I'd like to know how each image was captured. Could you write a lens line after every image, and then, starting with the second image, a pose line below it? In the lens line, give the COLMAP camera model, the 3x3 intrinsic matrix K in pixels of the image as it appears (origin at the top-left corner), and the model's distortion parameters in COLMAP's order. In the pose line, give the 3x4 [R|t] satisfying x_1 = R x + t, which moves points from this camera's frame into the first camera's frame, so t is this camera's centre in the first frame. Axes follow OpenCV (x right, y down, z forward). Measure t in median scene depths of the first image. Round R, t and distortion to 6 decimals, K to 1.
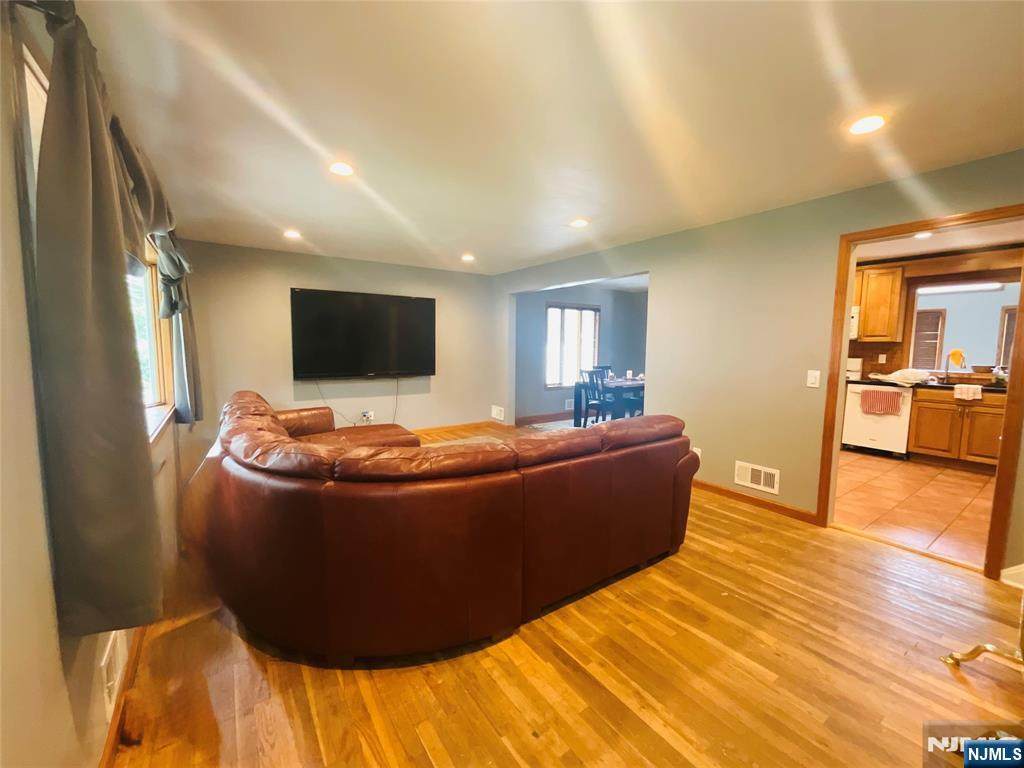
lens RADIAL K [[415.6, 0, 512.0], [0, 415.6, 384.0], [0, 0, 1]] dist [-0.001847, -0.000331]
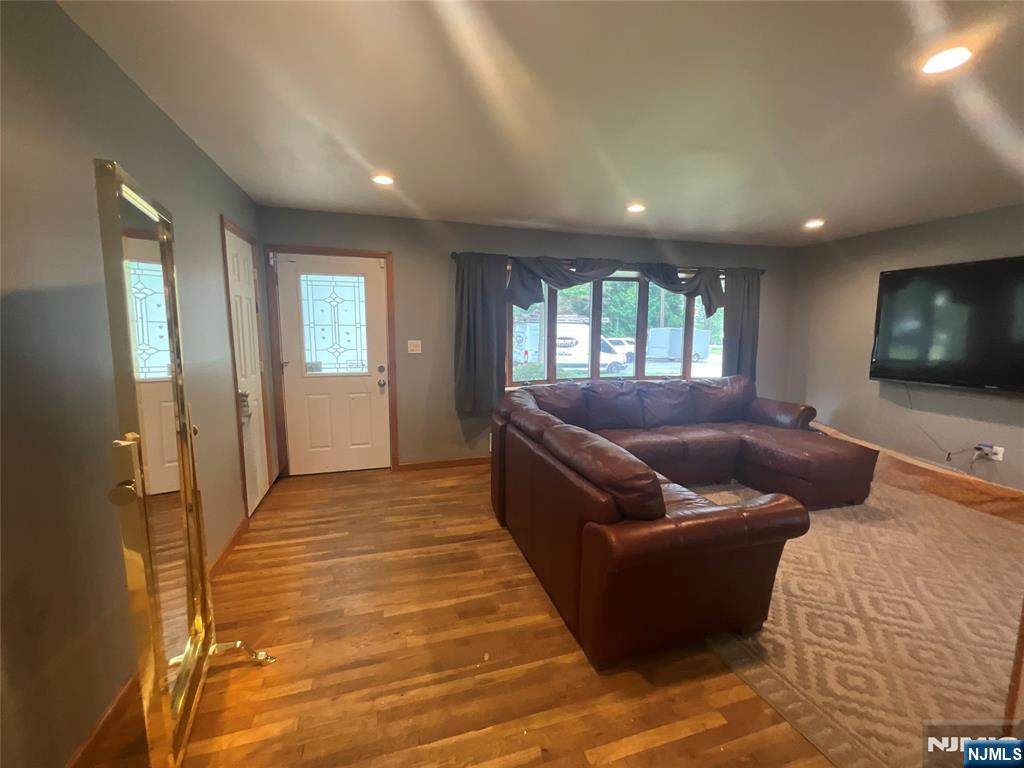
lens RADIAL K [[415.6, 0, 512.0], [0, 415.6, 384.0], [0, 0, 1]] dist [-0.001847, -0.000331]
pose [[-0.306933, 0.114176, -0.944858, 1.281712], [-0.094142, 0.984267, 0.149519, -0.146429], [0.947064, 0.134843, -0.291355, 1.297853]]
